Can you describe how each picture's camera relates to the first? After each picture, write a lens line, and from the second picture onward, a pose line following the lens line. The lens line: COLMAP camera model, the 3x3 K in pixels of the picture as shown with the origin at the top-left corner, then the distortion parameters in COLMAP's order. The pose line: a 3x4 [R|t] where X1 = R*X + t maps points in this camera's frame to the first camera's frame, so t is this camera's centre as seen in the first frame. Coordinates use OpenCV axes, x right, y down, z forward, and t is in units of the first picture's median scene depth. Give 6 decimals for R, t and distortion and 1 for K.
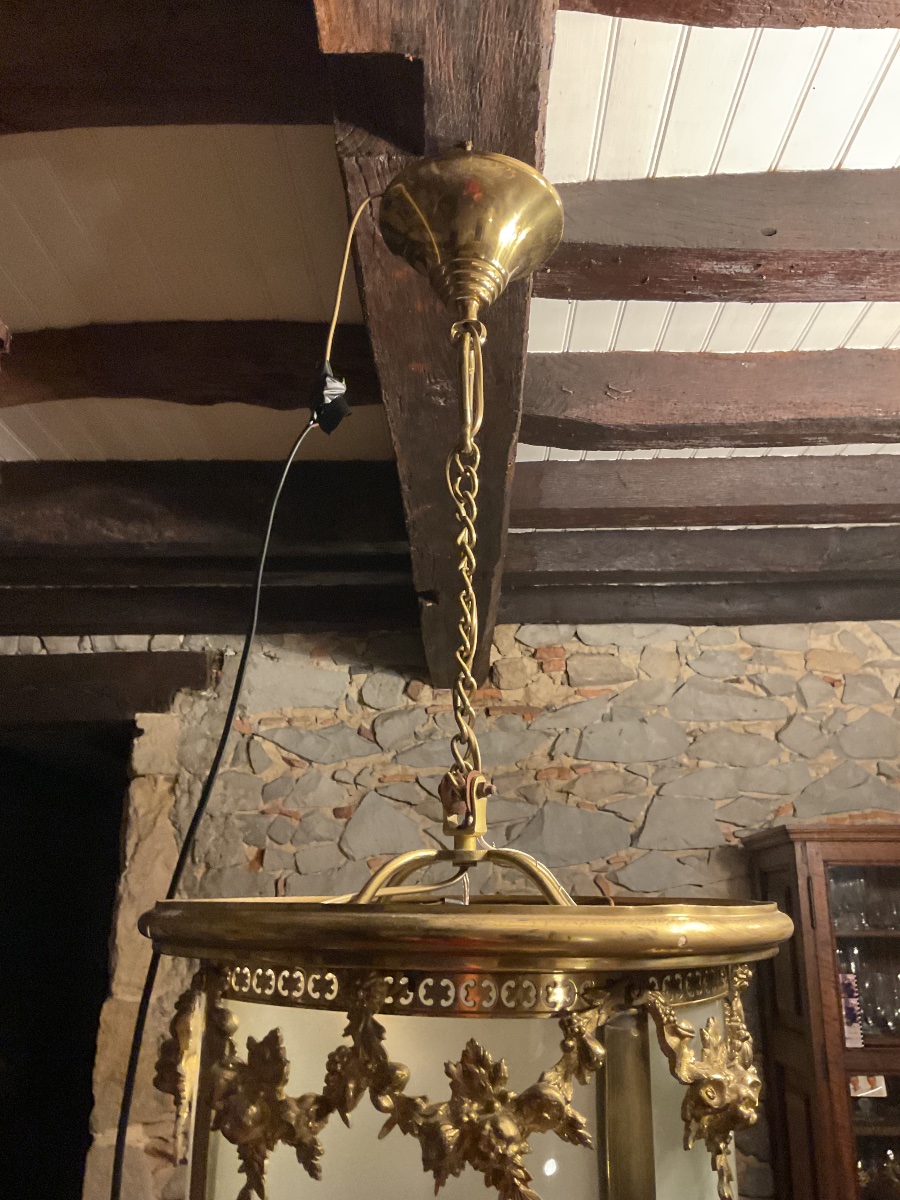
lens RADIAL K [[1023.7, 0, 519.3], [0, 1023.7, 600.2], [0, 0, 1]] dist [0.130306, -0.218222]
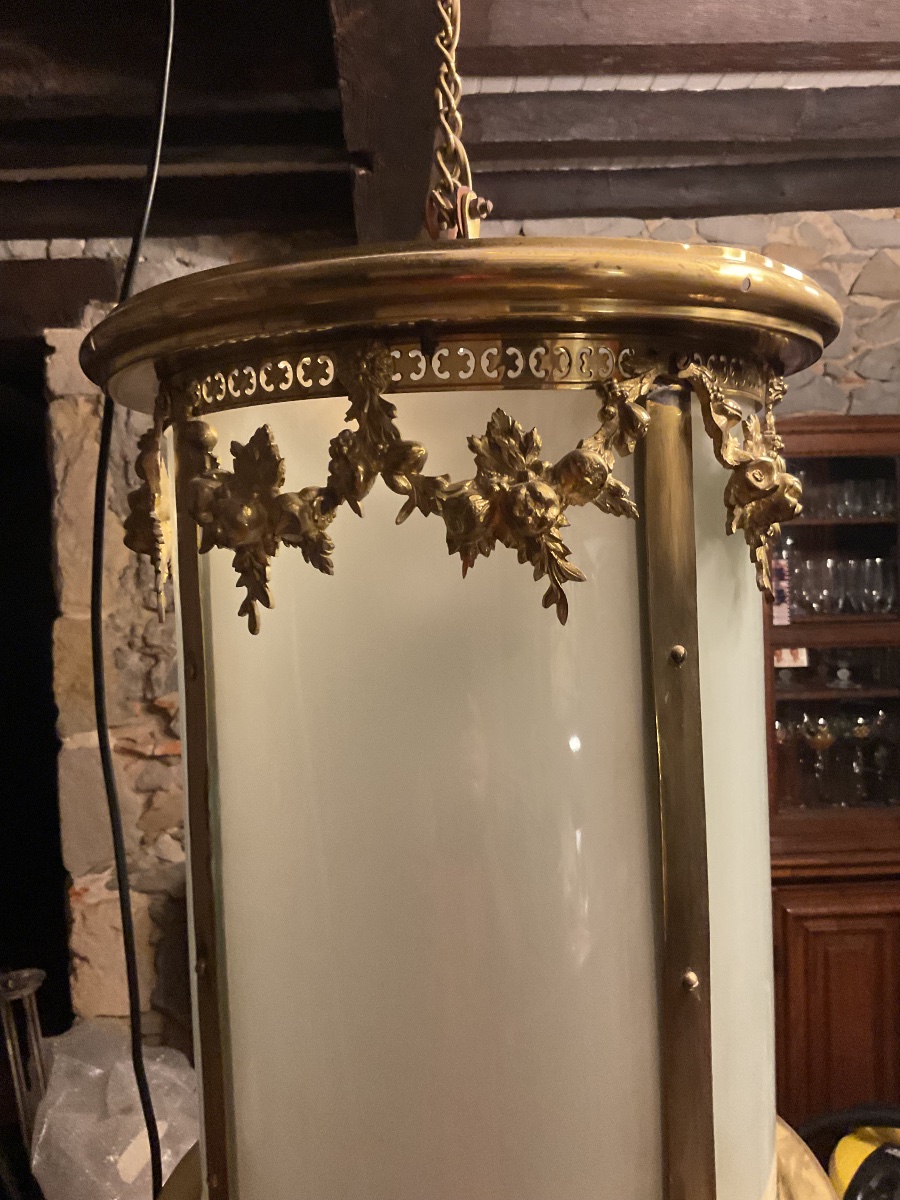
lens RADIAL K [[997.3, 0, 517.0], [0, 997.3, 600.0], [0, 0, 1]] dist [0.058306, -0.062514]
pose [[0.996498, -0.035226, 0.075838, -0.093157], [0.012788, 0.960468, 0.278095, 0.323297], [-0.082636, -0.276151, 0.957555, 0.148367]]
